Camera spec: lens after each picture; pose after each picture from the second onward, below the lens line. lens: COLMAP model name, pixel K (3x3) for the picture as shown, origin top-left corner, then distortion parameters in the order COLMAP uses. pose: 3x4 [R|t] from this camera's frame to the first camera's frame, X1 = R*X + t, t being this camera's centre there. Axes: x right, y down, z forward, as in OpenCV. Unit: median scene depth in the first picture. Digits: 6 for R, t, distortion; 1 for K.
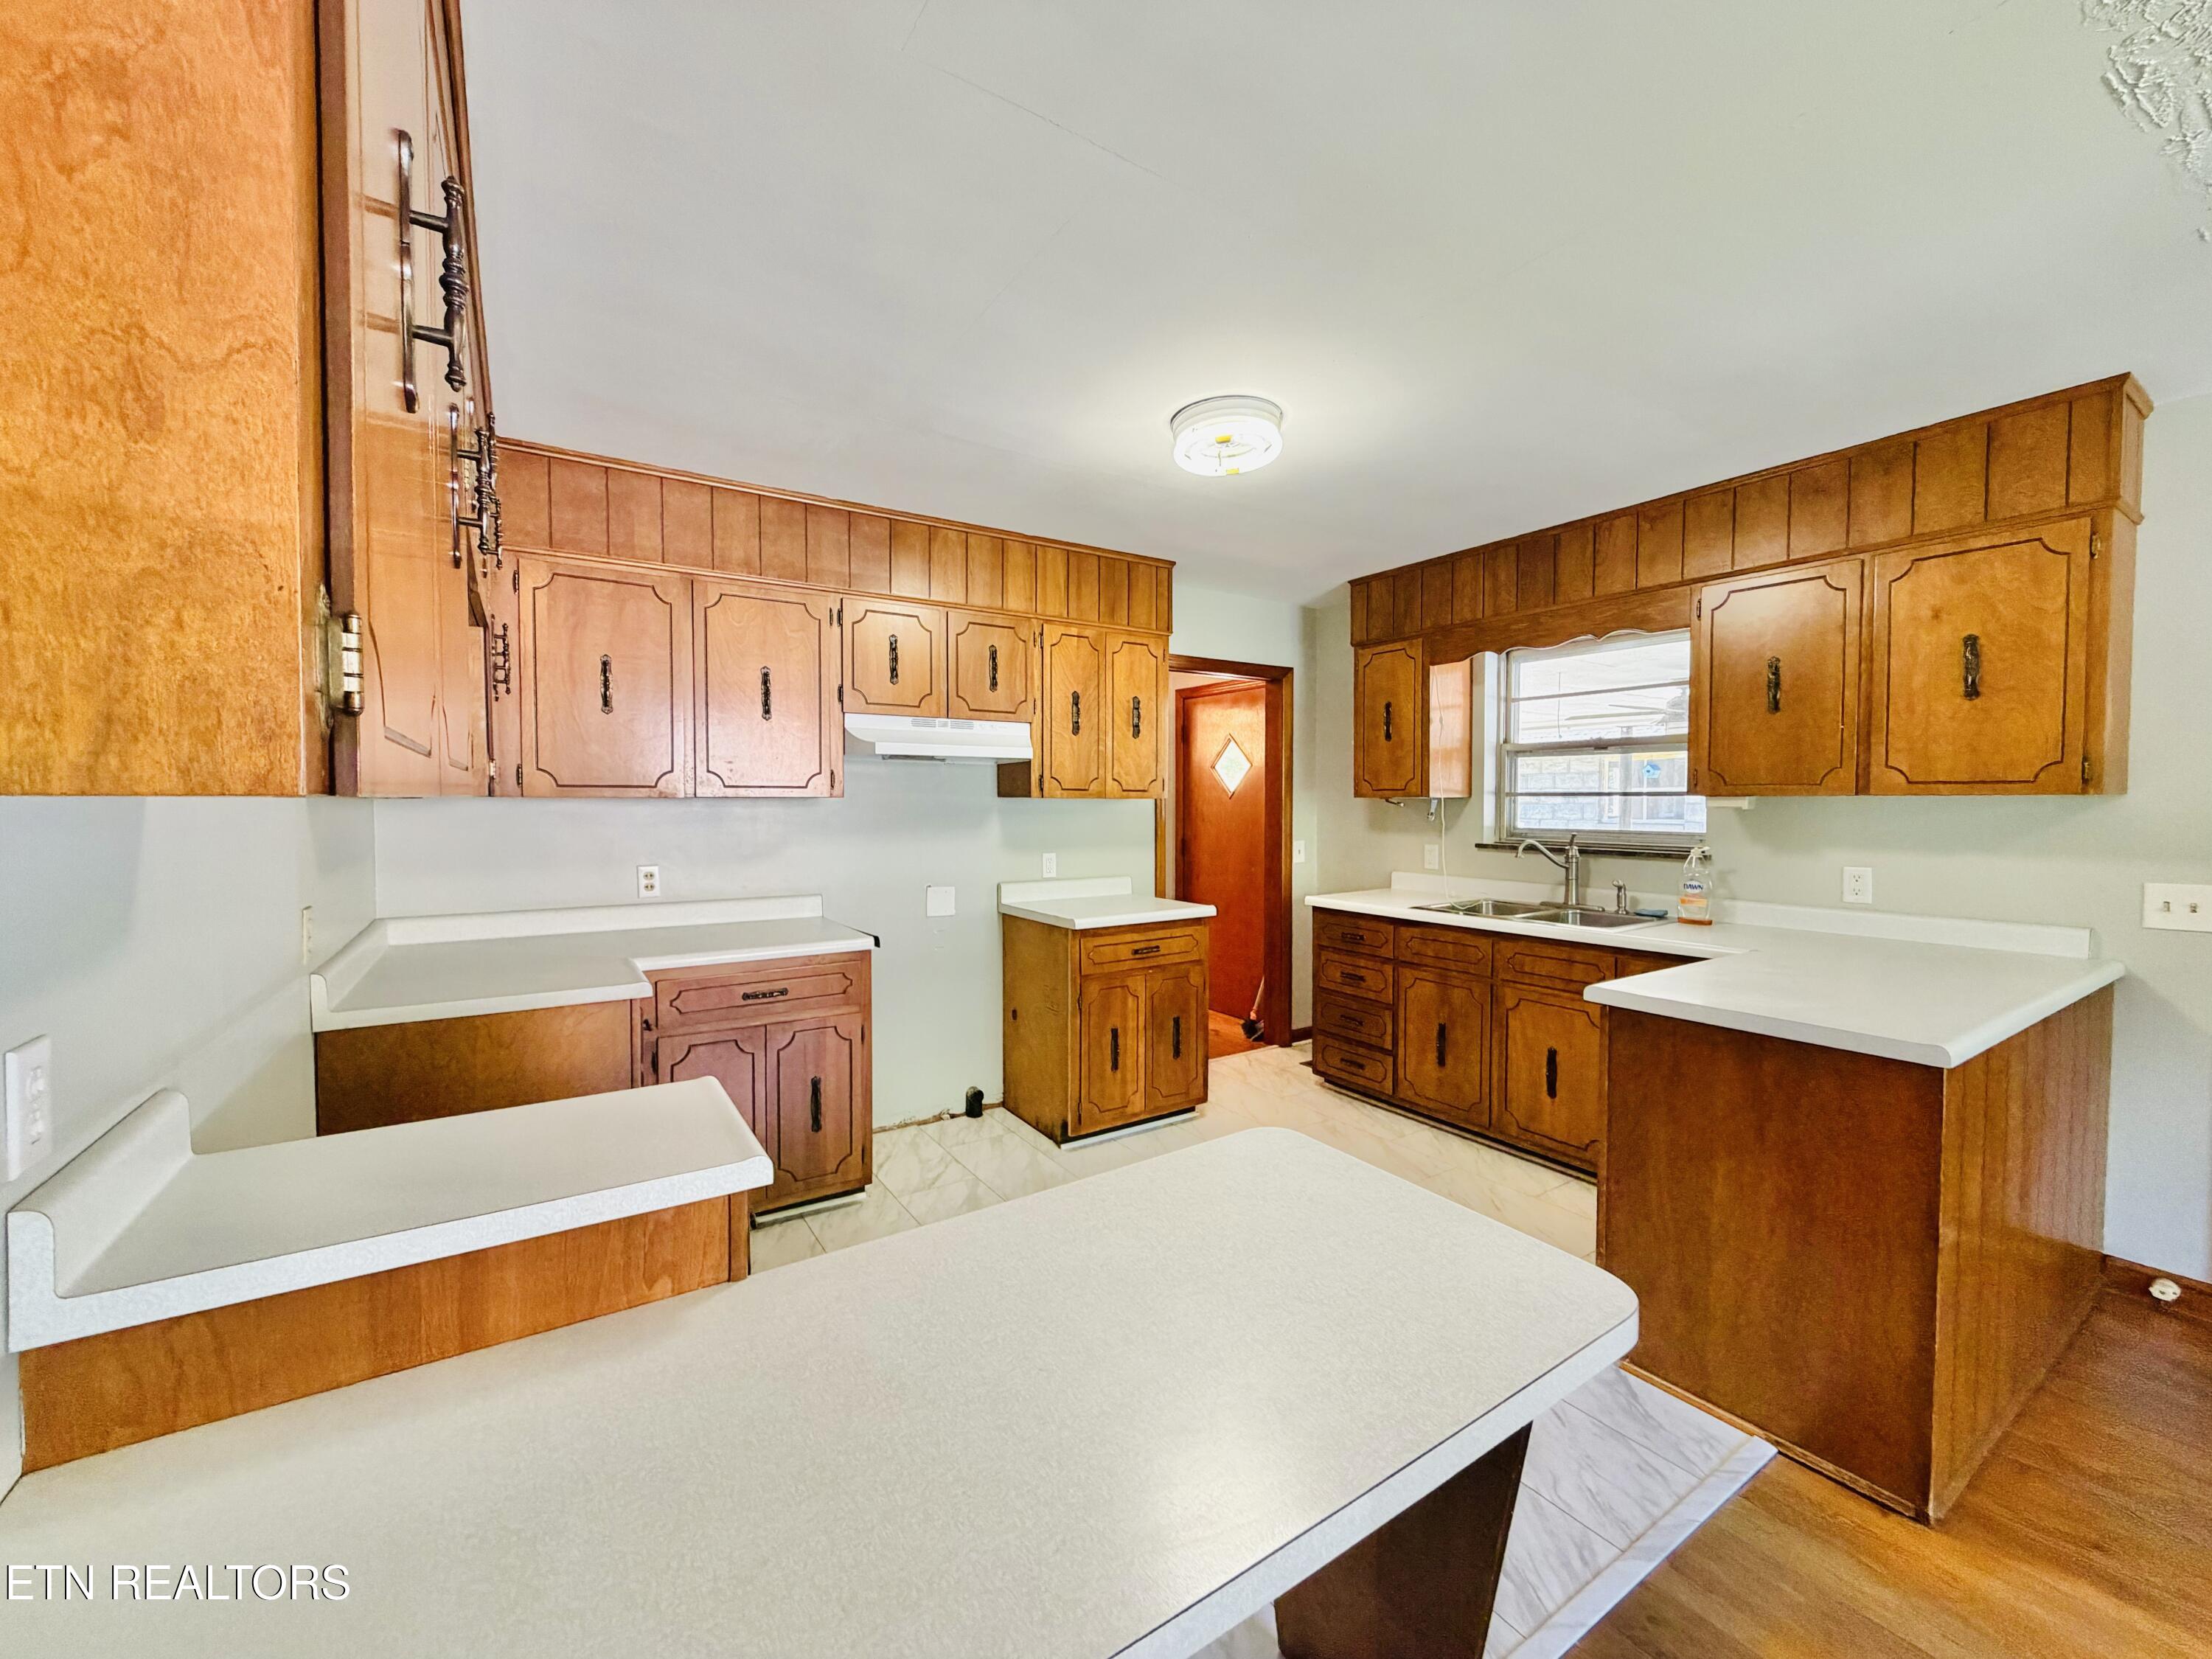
lens RADIAL K [[883.3, 0, 1100.2], [0, 883.3, 819.1], [0, 0, 1]] dist [-0.001664, 0.000023]
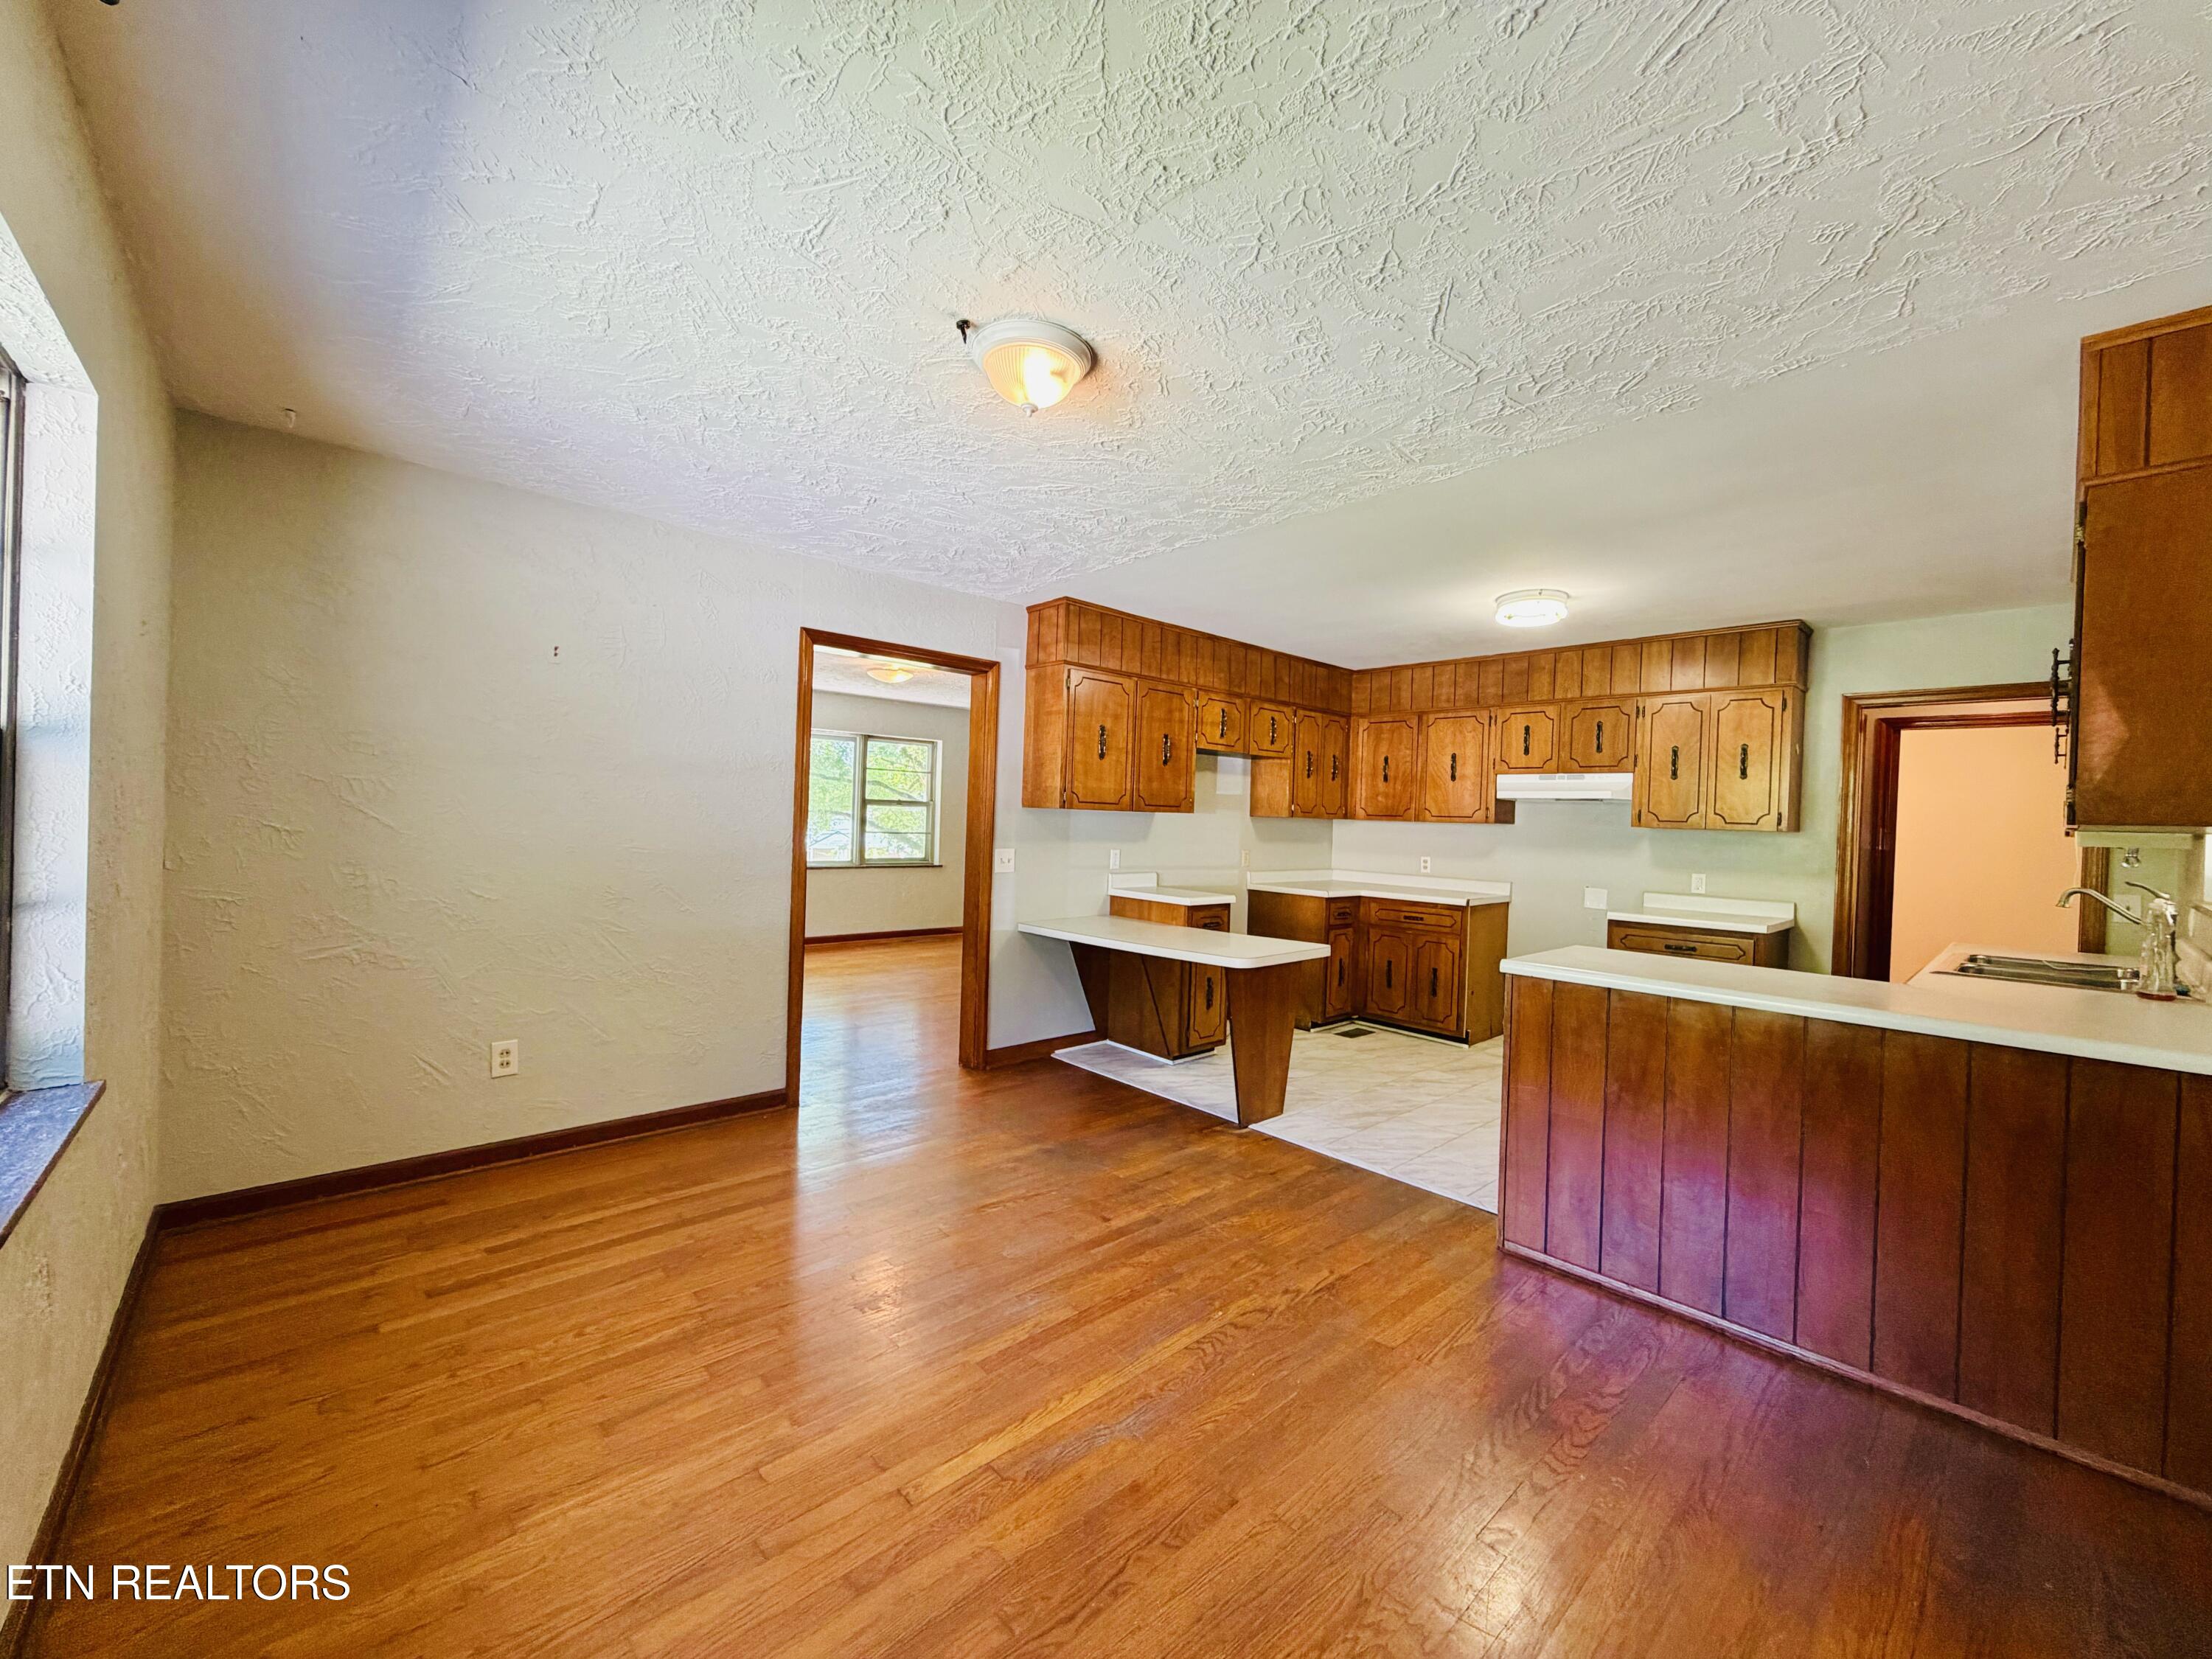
lens RADIAL K [[883.3, 0, 1106.6], [0, 883.3, 827.6], [0, 0, 1]] dist [-0.001664, 0.000023]
pose [[0.171536, 0.020243, -0.984970, 1.176517], [-0.047721, 0.998786, 0.012216, -0.000925], [0.984021, 0.044908, 0.172294, -0.044587]]
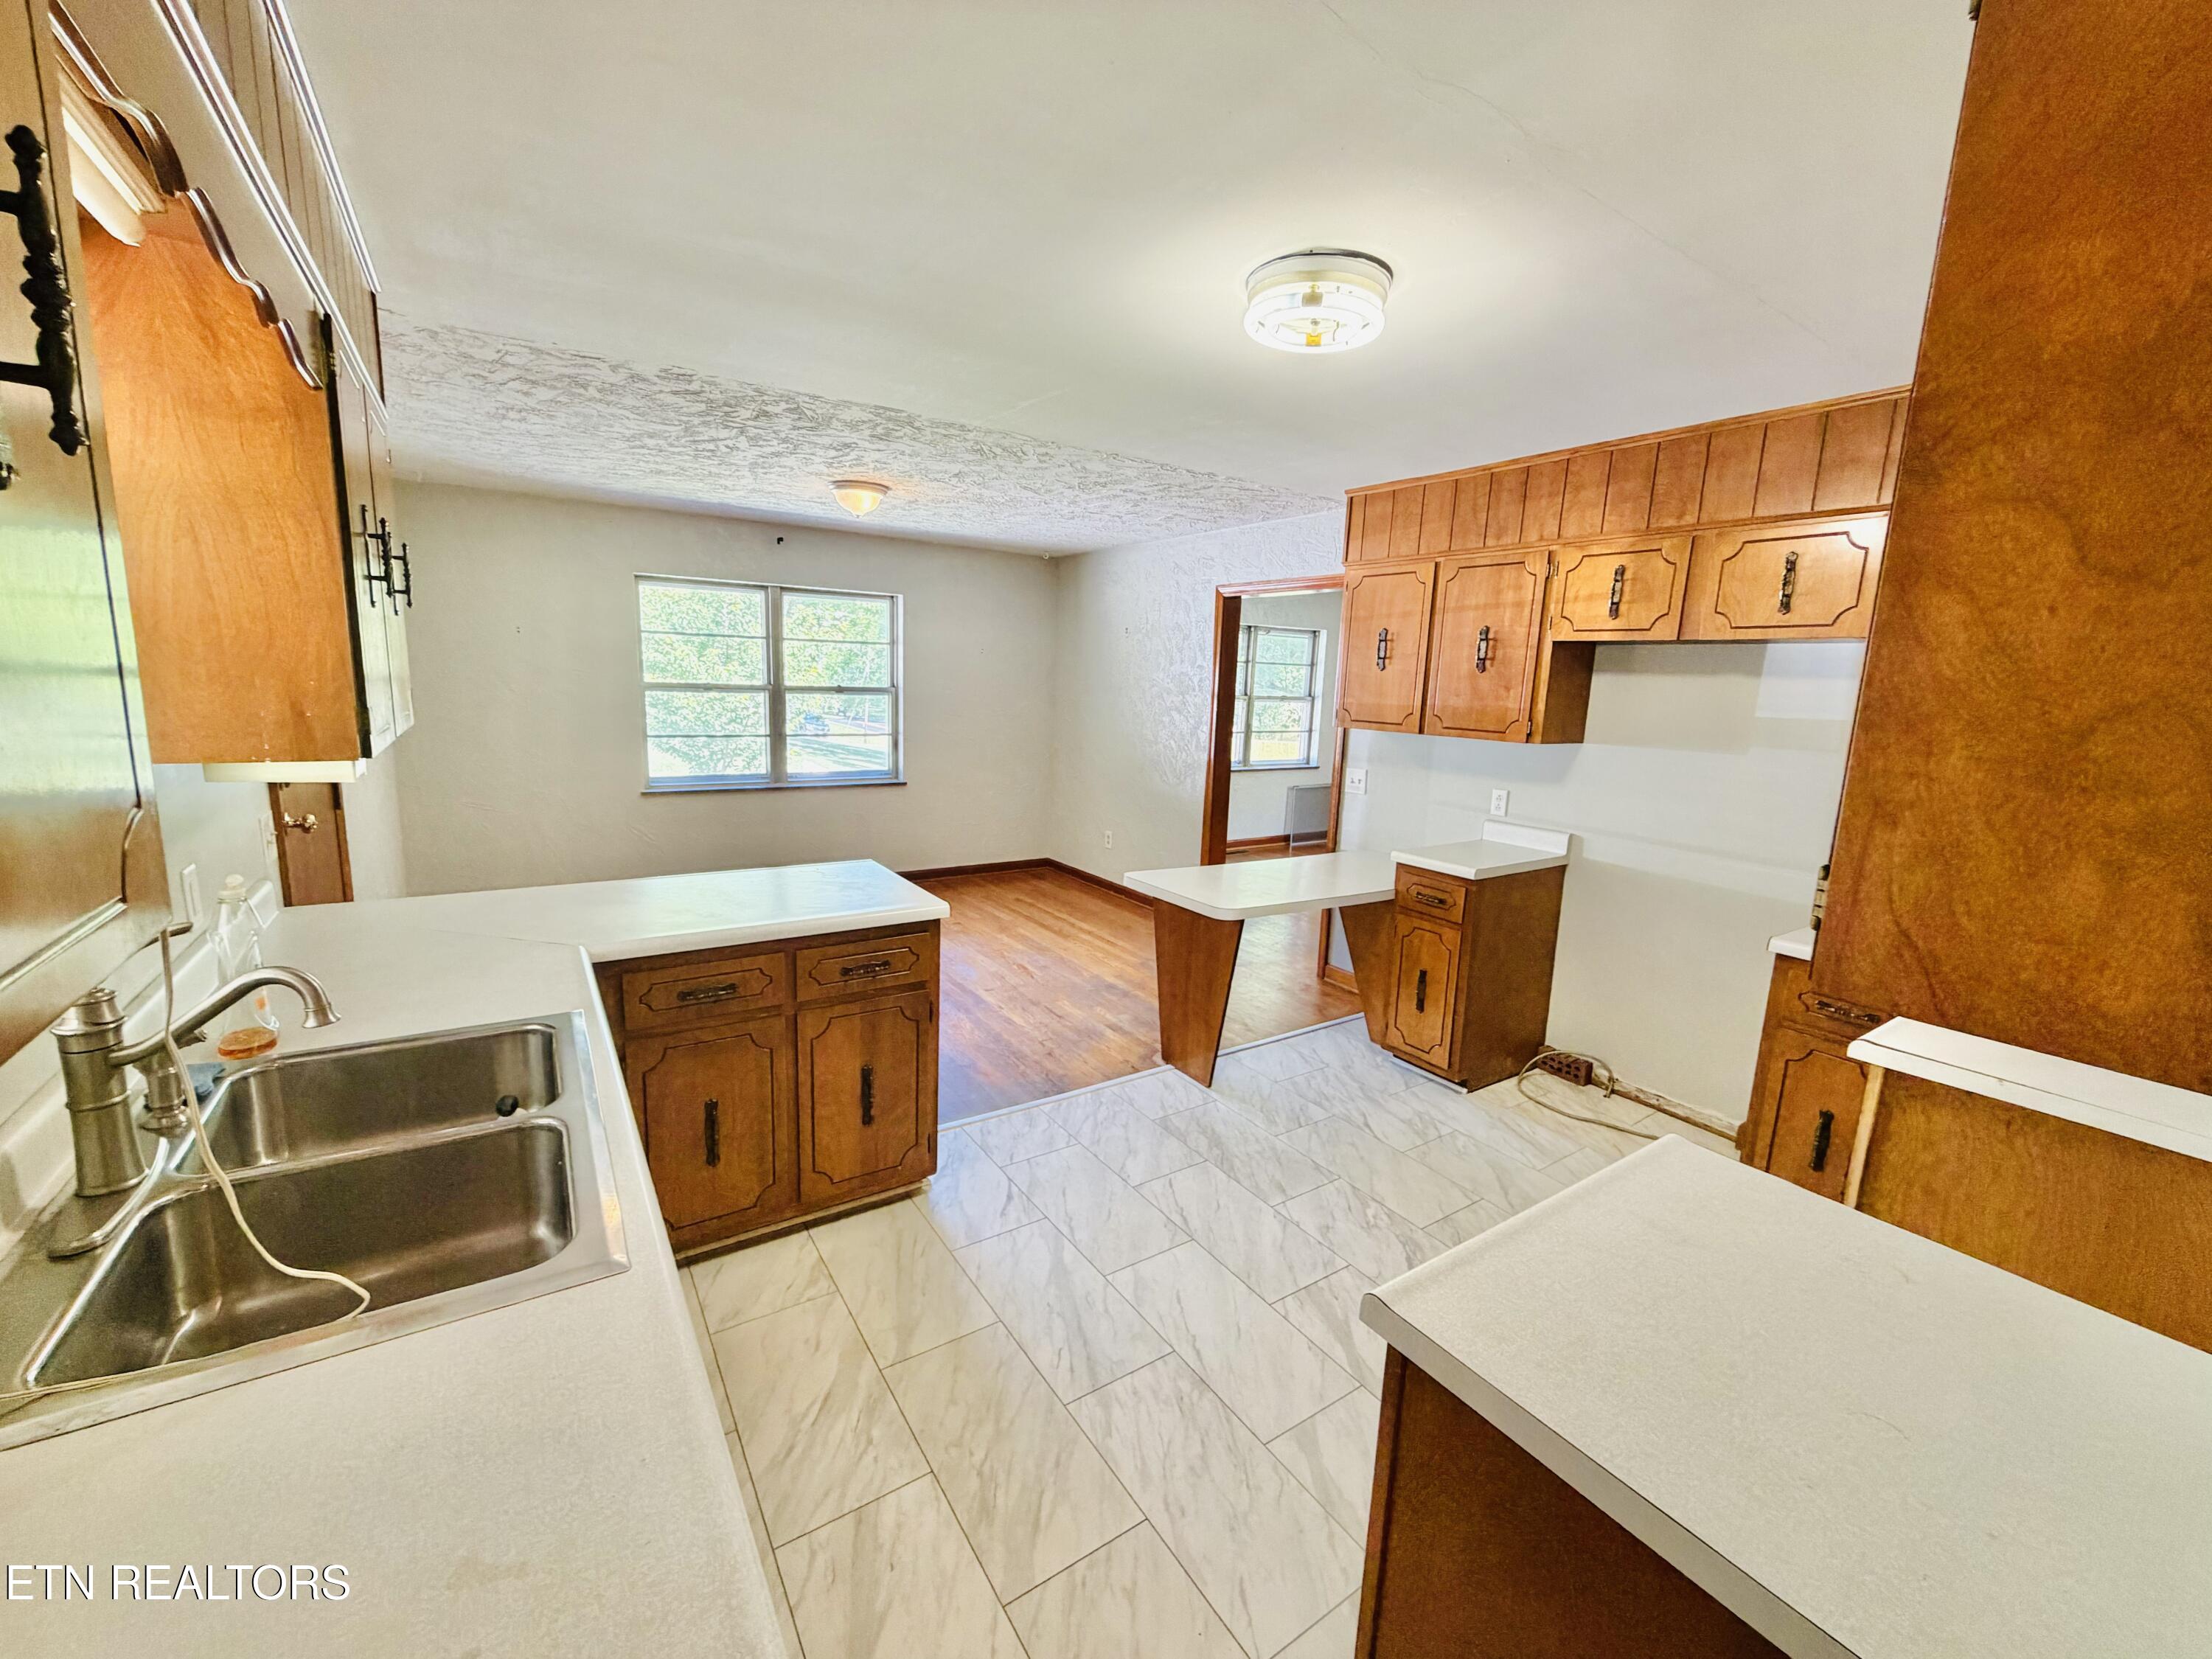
lens RADIAL K [[883.3, 0, 1113.1], [0, 883.3, 829.8], [0, 0, 1]] dist [-0.001664, 0.000023]
pose [[-0.999030, -0.035268, -0.026358, 0.278295], [-0.039499, 0.982389, 0.182626, -0.074478], [0.019453, 0.183490, -0.982829, 1.231036]]
